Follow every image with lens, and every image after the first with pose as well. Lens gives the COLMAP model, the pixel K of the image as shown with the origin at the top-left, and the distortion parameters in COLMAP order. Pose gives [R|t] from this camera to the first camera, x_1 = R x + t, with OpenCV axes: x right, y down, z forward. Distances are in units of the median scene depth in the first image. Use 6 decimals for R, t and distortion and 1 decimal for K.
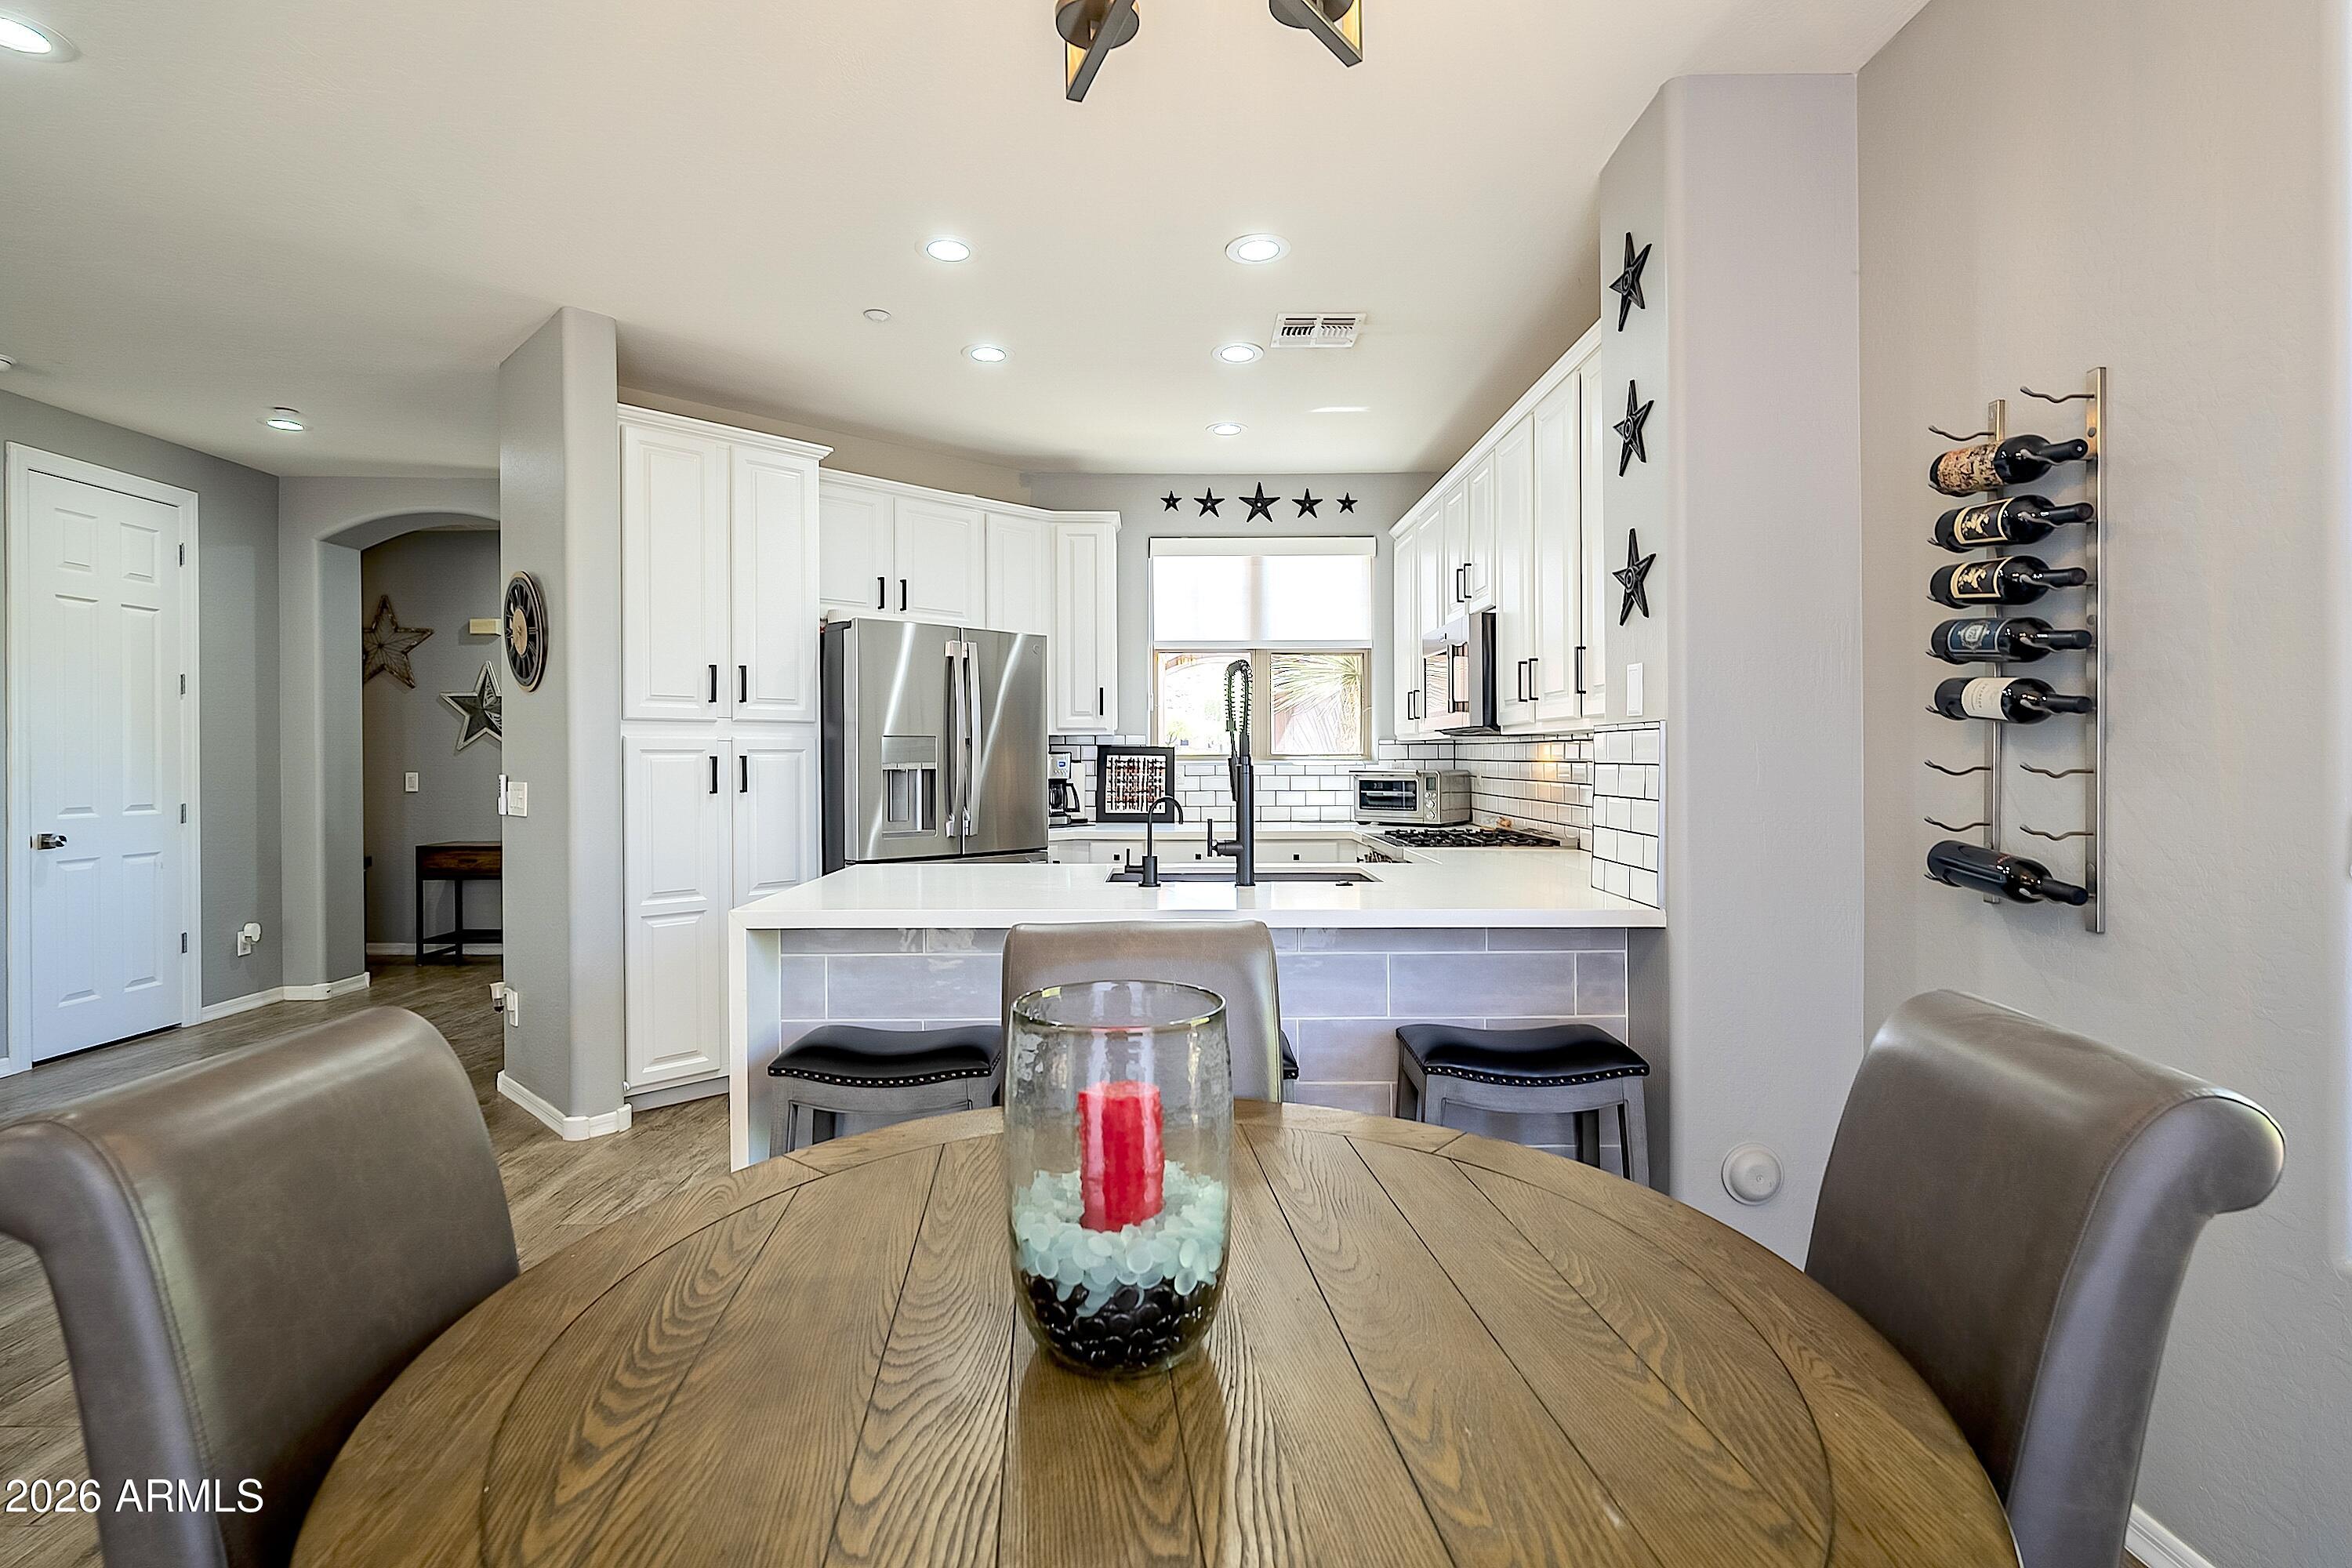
lens RADIAL K [[1135.8, 0, 1181.7], [0, 1135.8, 760.3], [0, 0, 1]] dist [-0.000233, -0.000091]
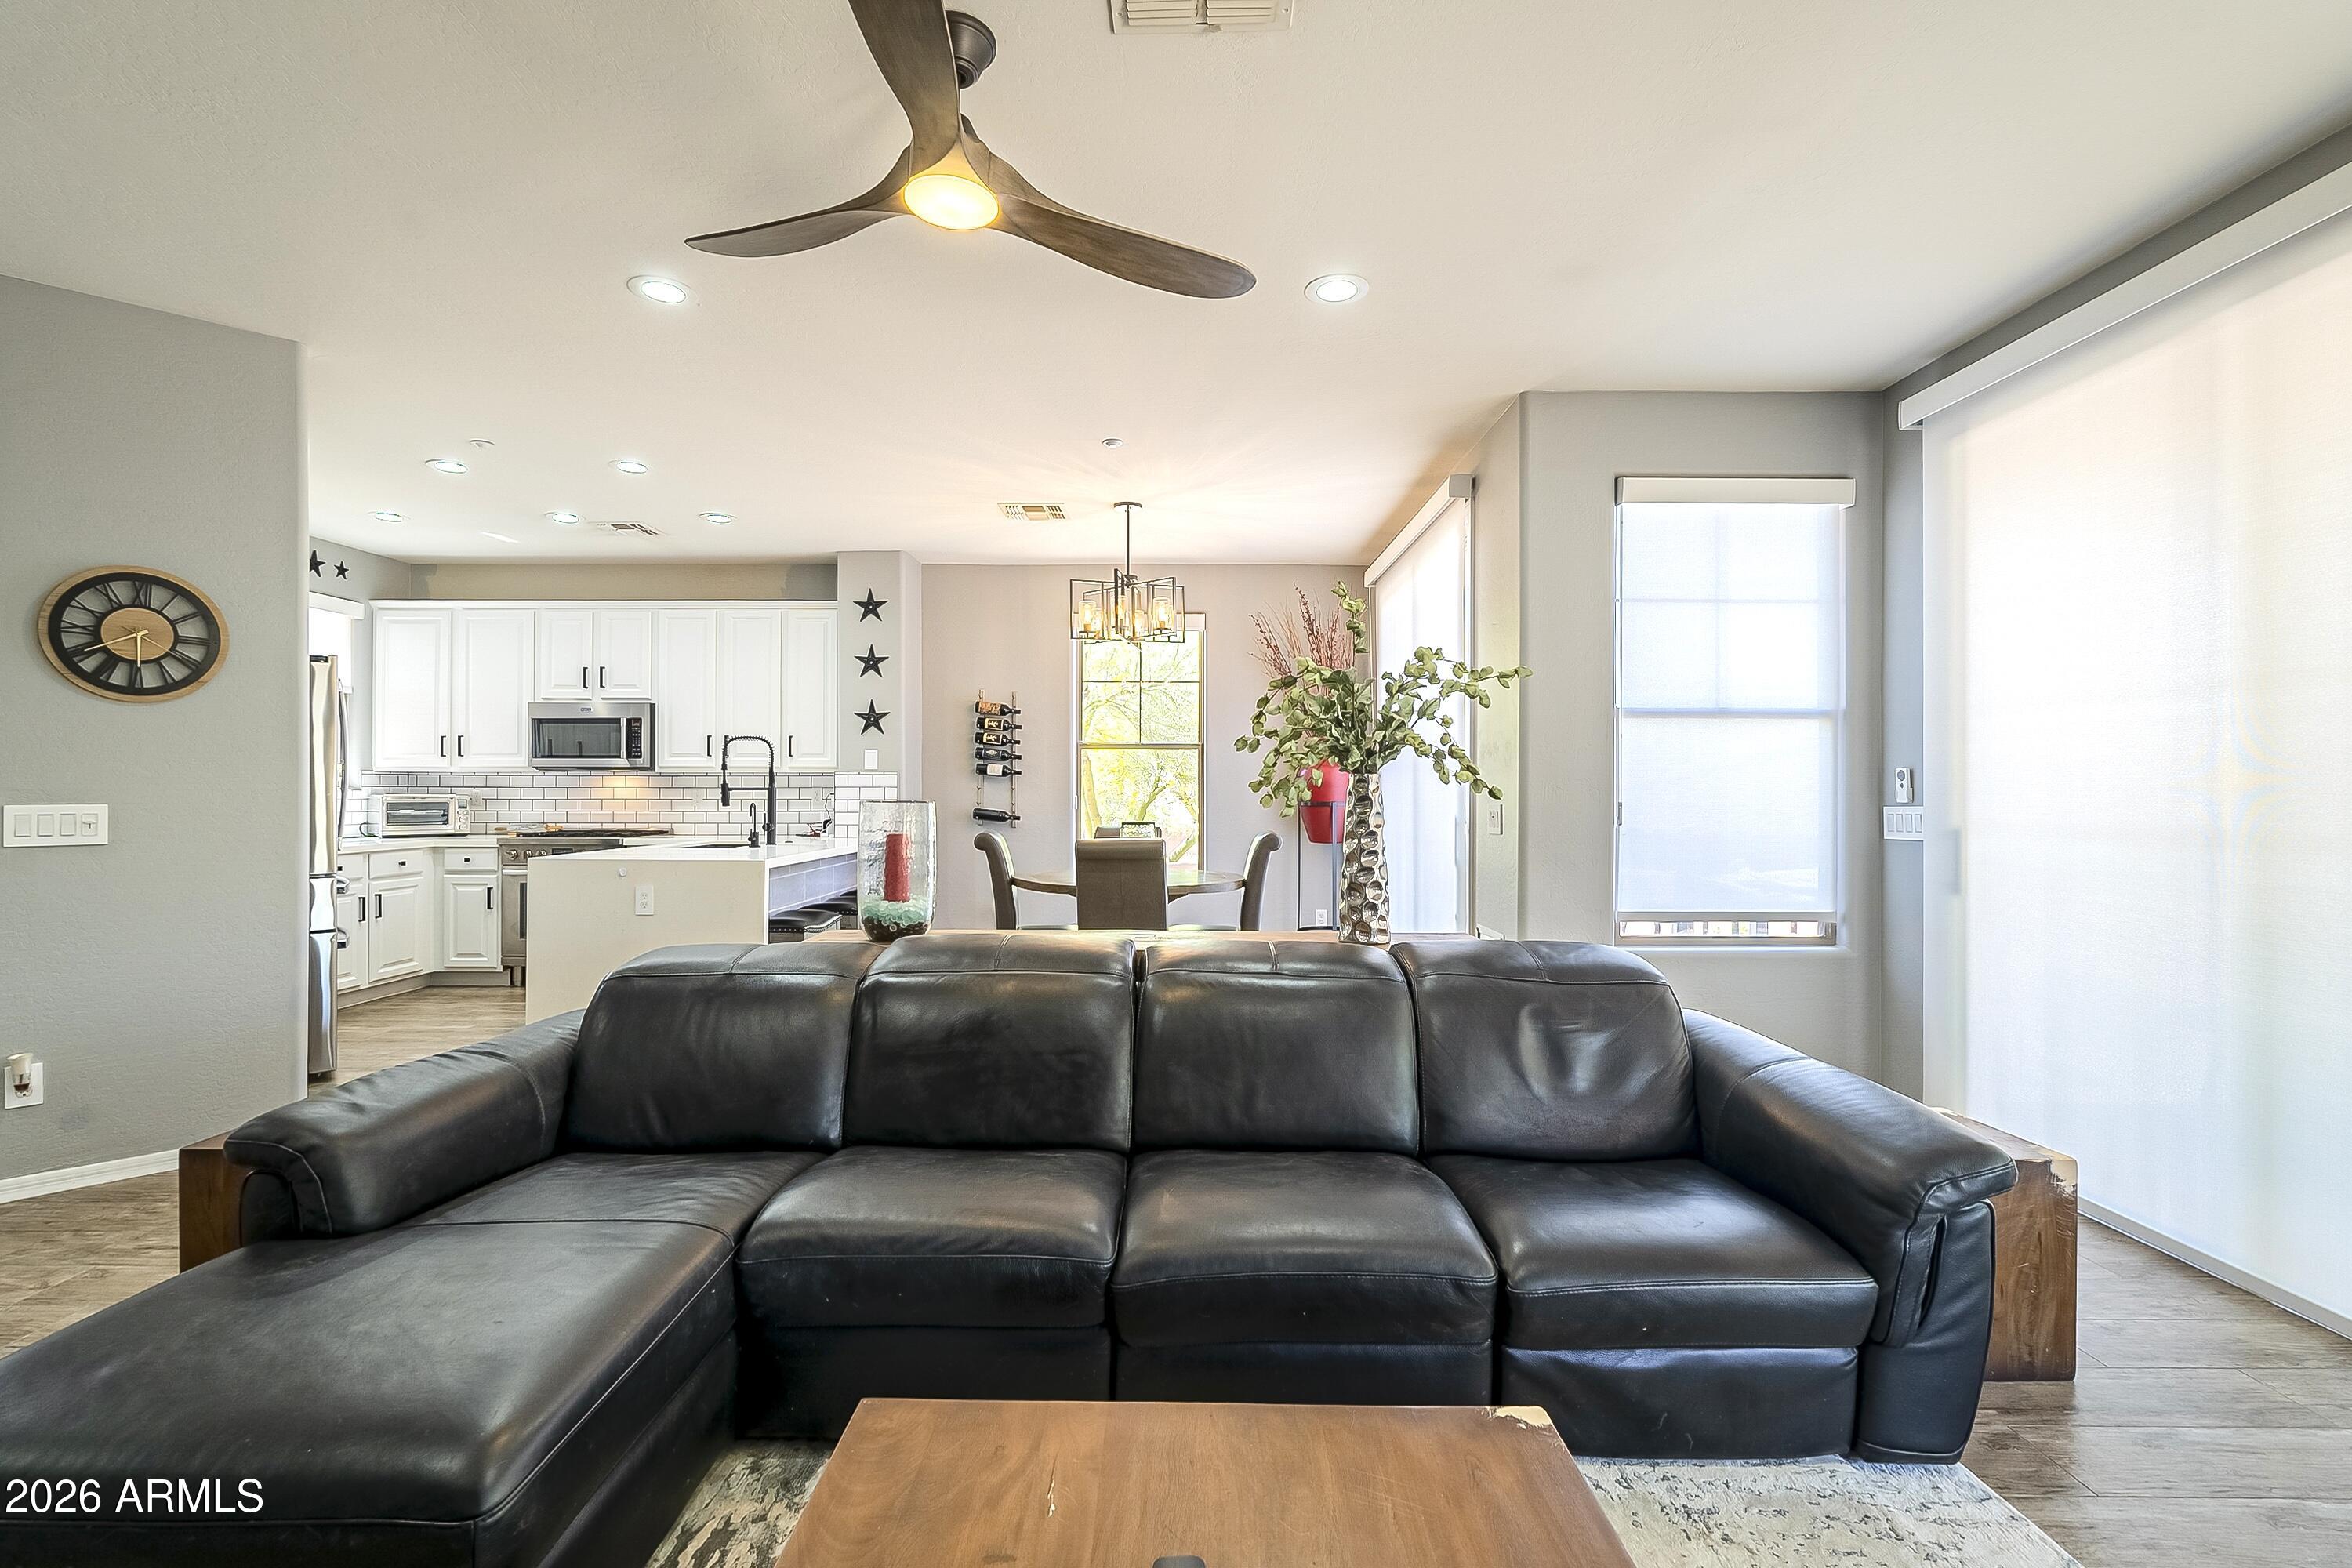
lens RADIAL K [[1037.3, 0, 1176.0], [0, 1037.3, 784.0], [0, 0, 1]] dist [0.000892, -0.000029]
pose [[0.027879, 0.002587, 0.999608, -2.650797], [0.000666, 0.999996, -0.002606, 0.001867], [-0.999611, 0.000739, 0.027877, 0.285585]]
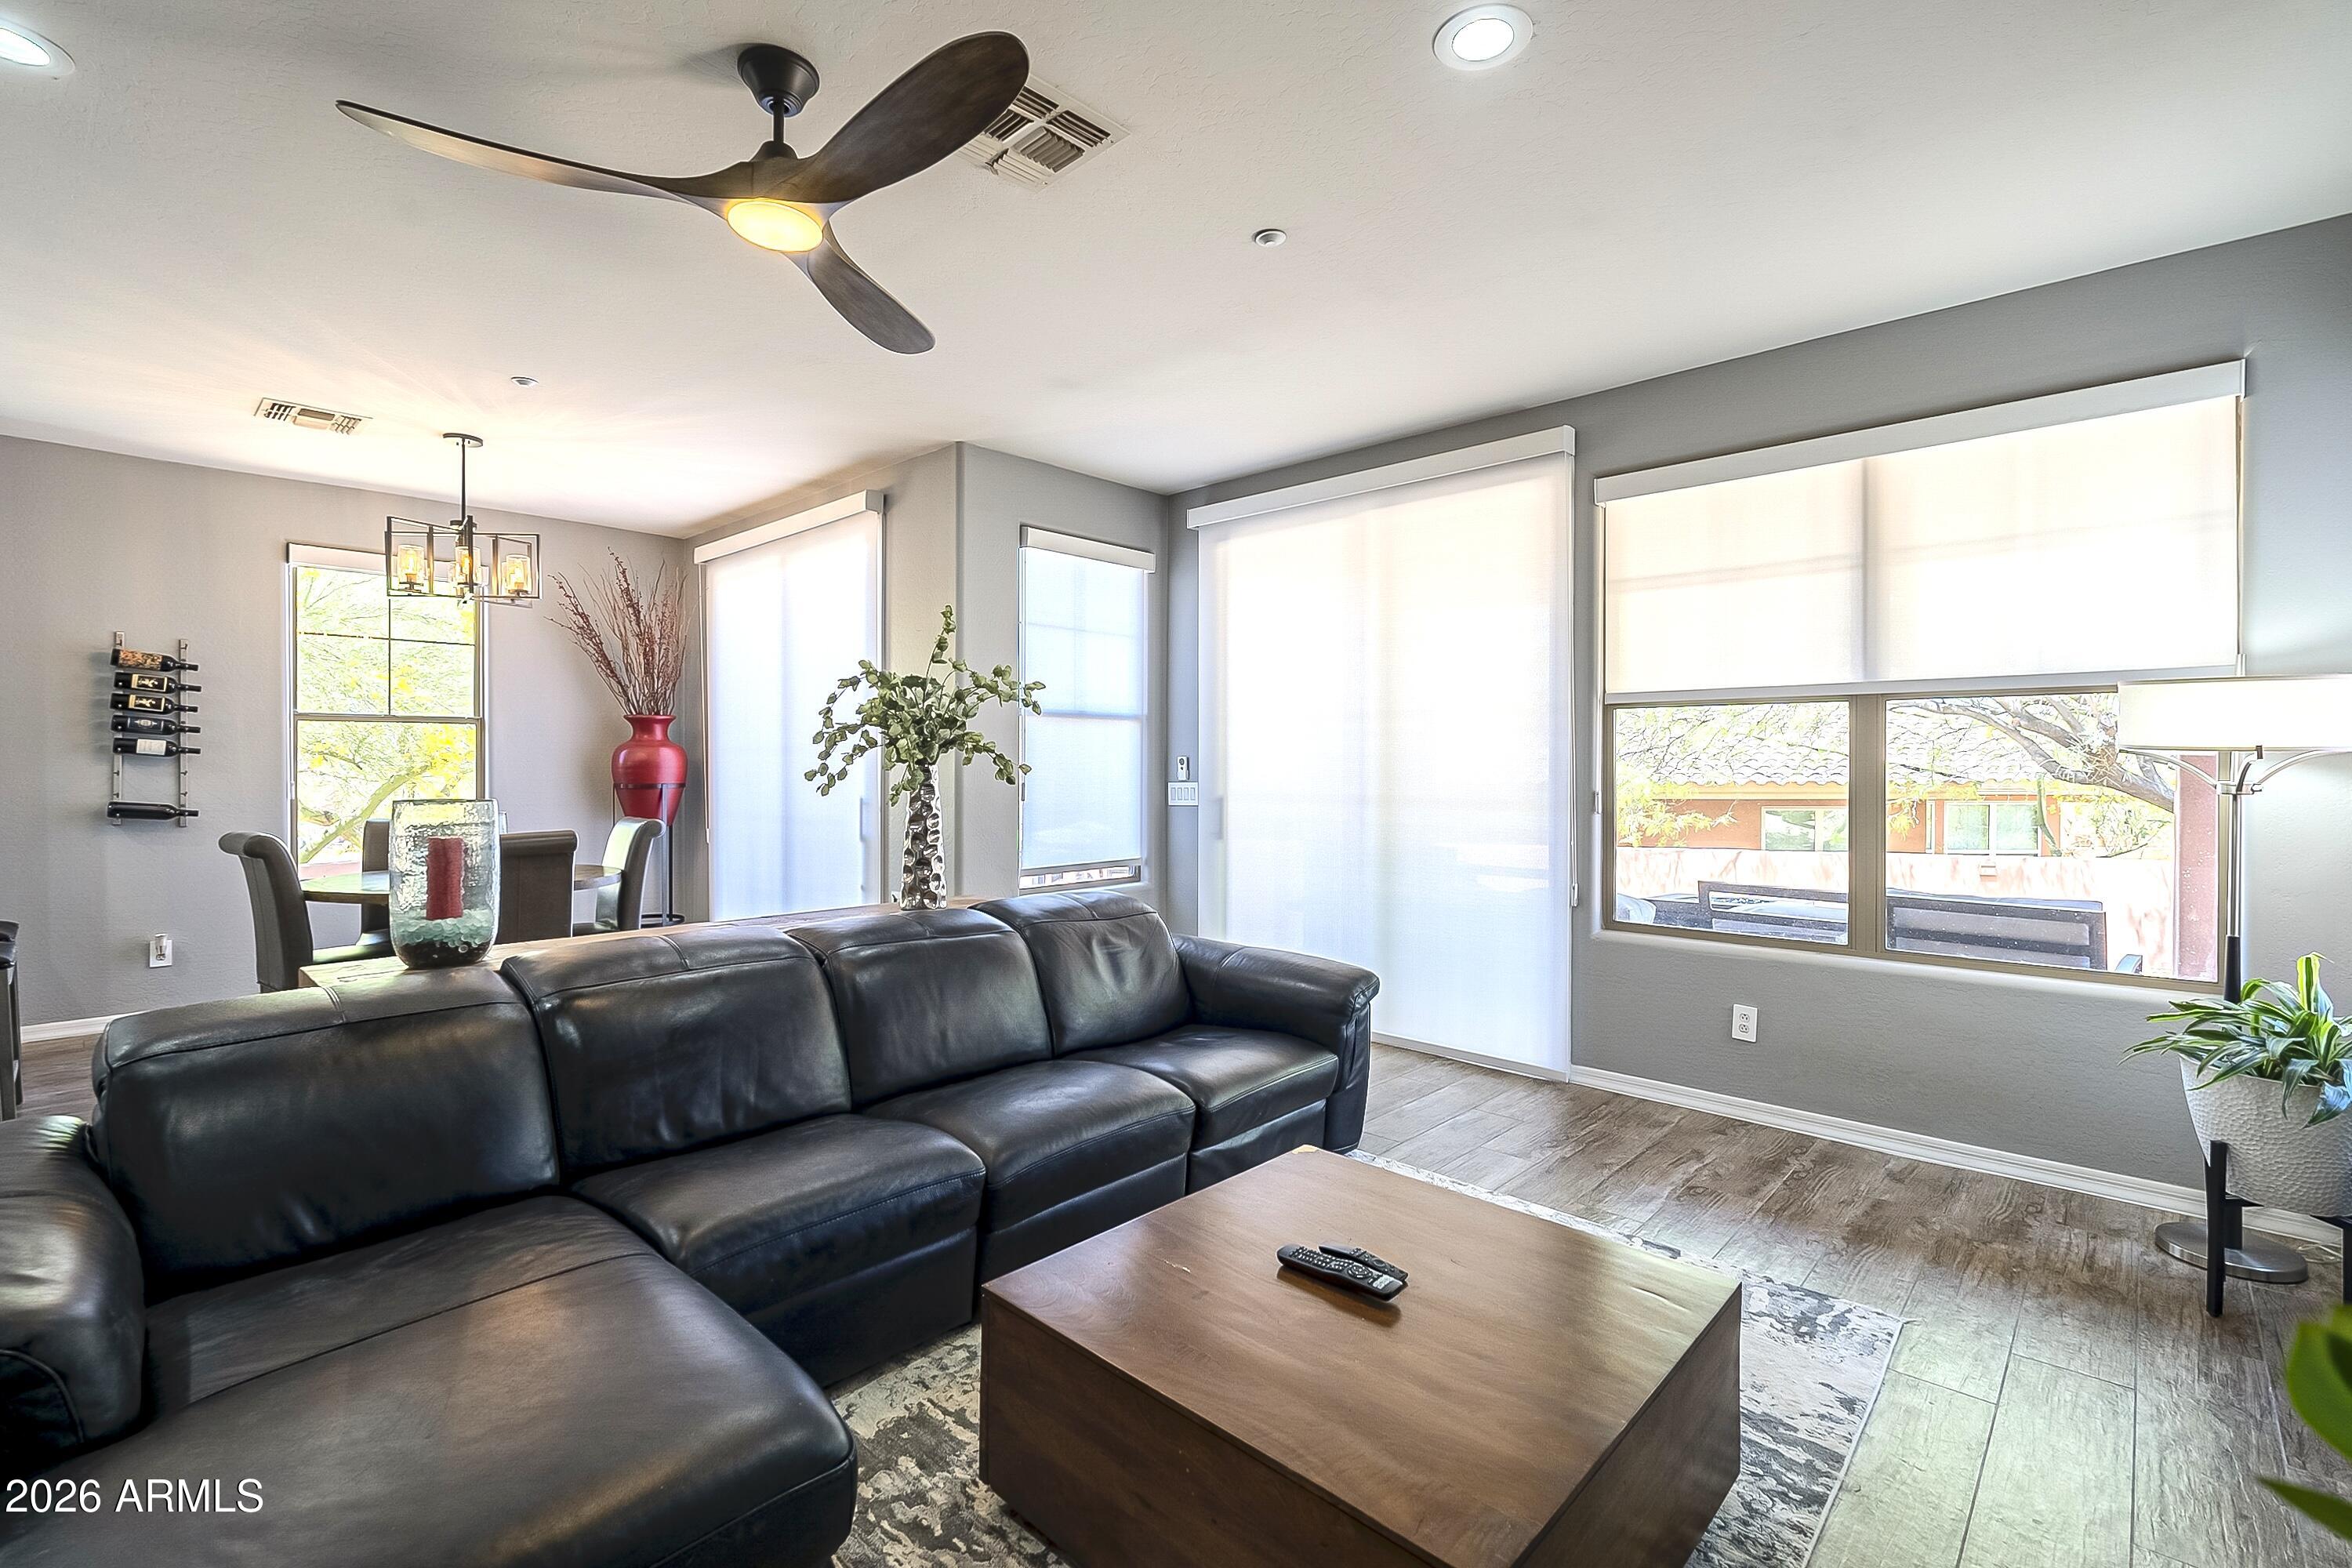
lens RADIAL K [[1048.4, 0, 1179.5], [0, 1048.4, 766.1], [0, 0, 1]] dist [-0.002262, -0.000009]
pose [[-0.711855, -0.005903, 0.702301, -2.692851], [0.000338, 0.999962, 0.008748, -0.029979], [-0.702326, 0.006465, -0.711826, 1.014700]]
